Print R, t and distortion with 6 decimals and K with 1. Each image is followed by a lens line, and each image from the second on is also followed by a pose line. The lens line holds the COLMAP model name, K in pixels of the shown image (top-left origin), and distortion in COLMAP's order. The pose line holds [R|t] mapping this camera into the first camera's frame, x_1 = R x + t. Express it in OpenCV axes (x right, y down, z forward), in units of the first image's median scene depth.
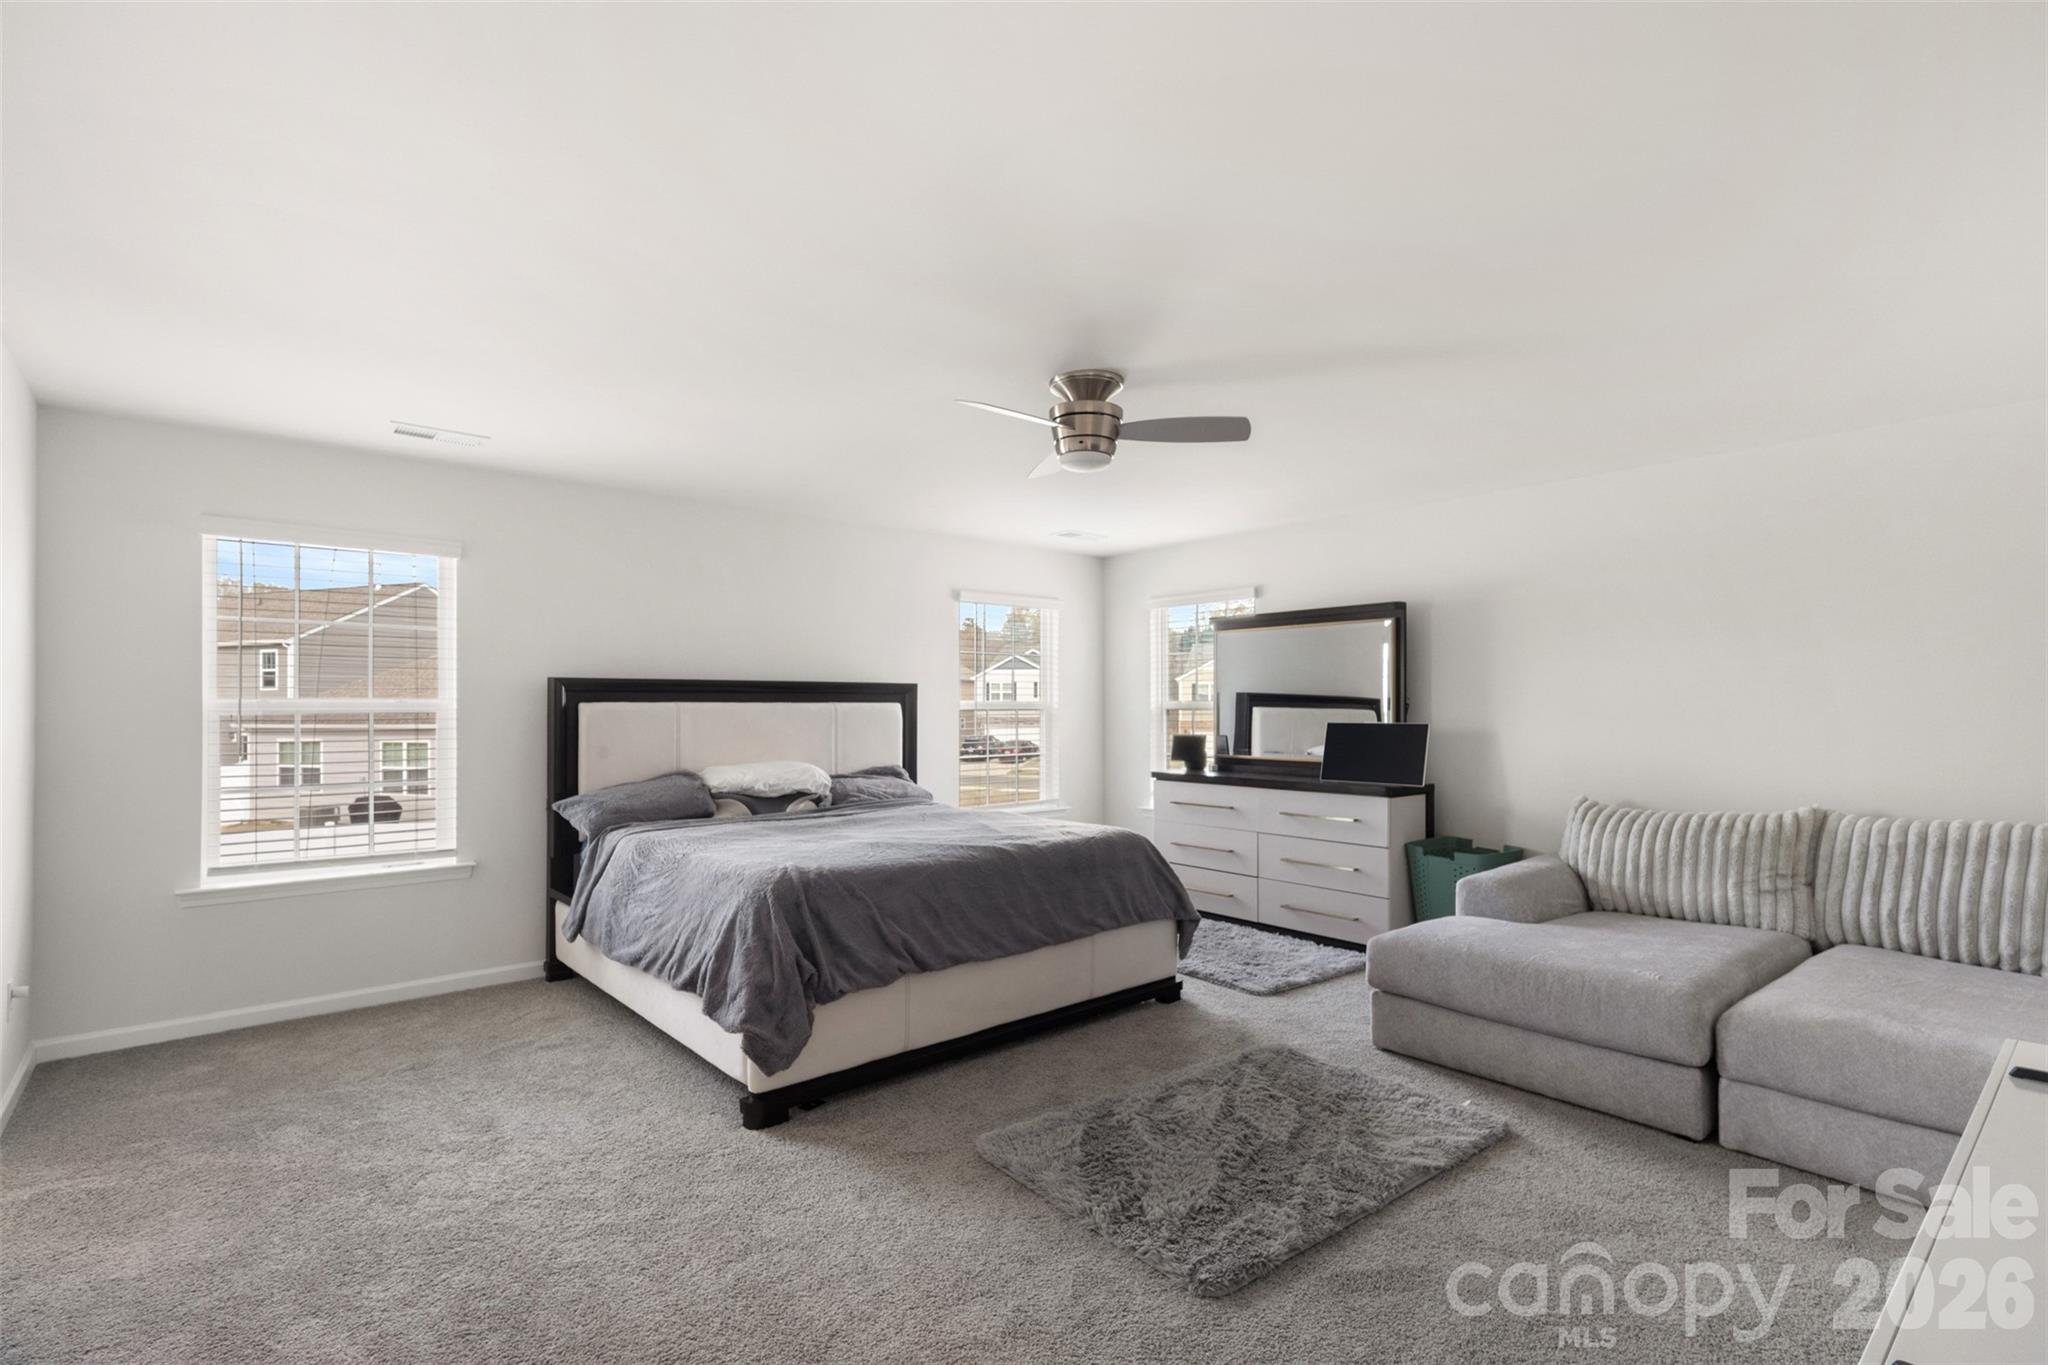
lens RADIAL K [[953.6, 0, 1013.9], [0, 953.6, 688.1], [0, 0, 1]] dist [-0.000174, 0.000800]
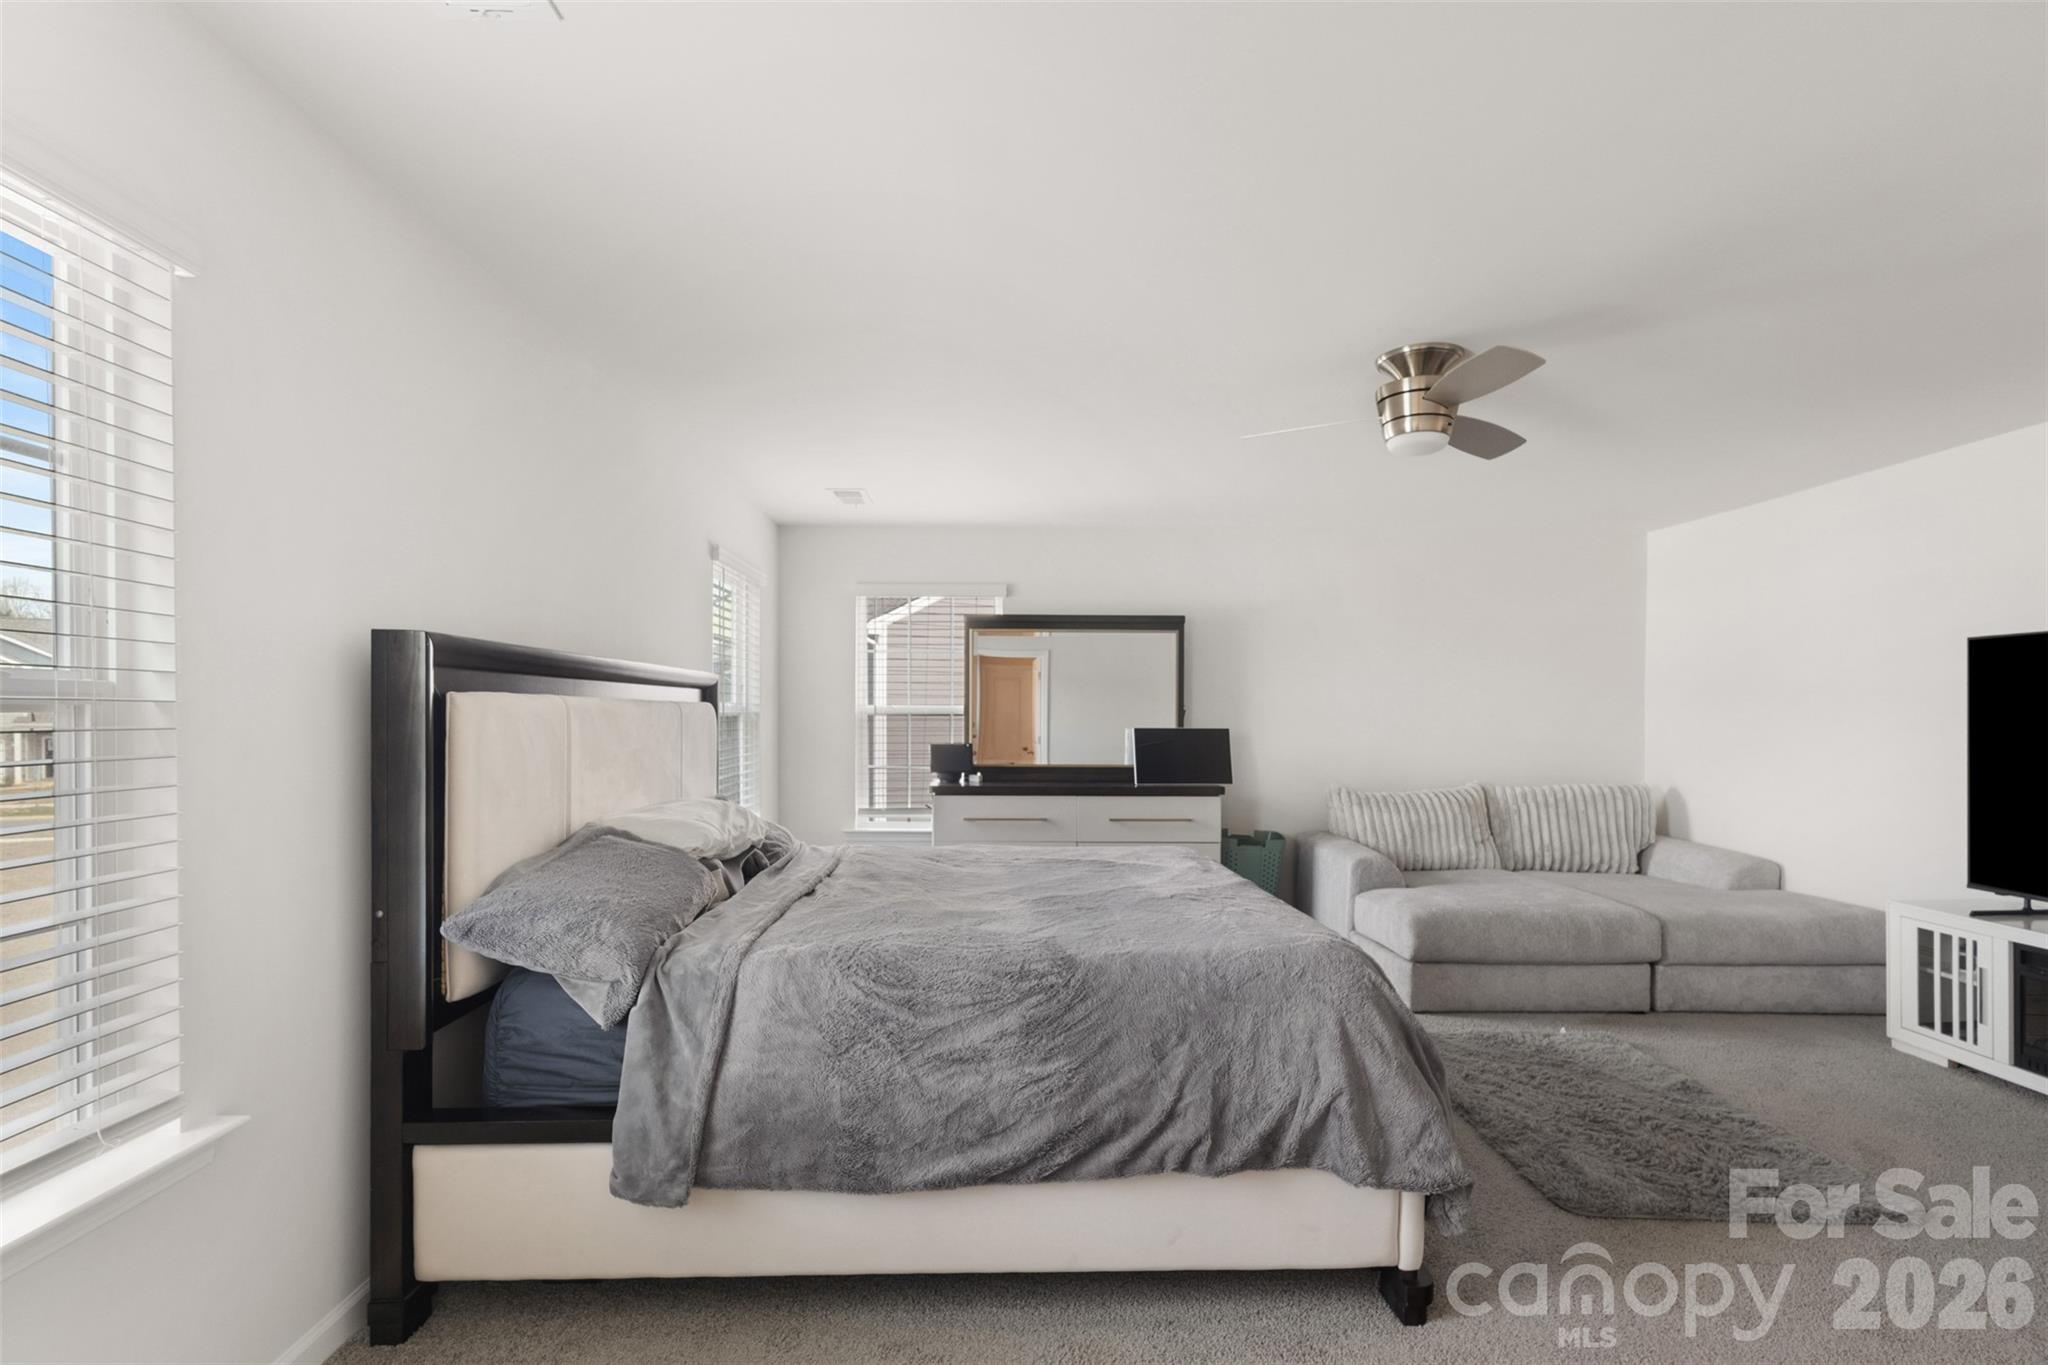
lens RADIAL K [[953.6, 0, 1017.7], [0, 953.6, 698.7], [0, 0, 1]] dist [-0.000174, 0.000800]
pose [[0.634655, 0.019504, 0.772550, -0.737410], [-0.019765, 0.999764, -0.009003, 0.022230], [-0.772543, -0.009555, 0.634891, 0.599054]]
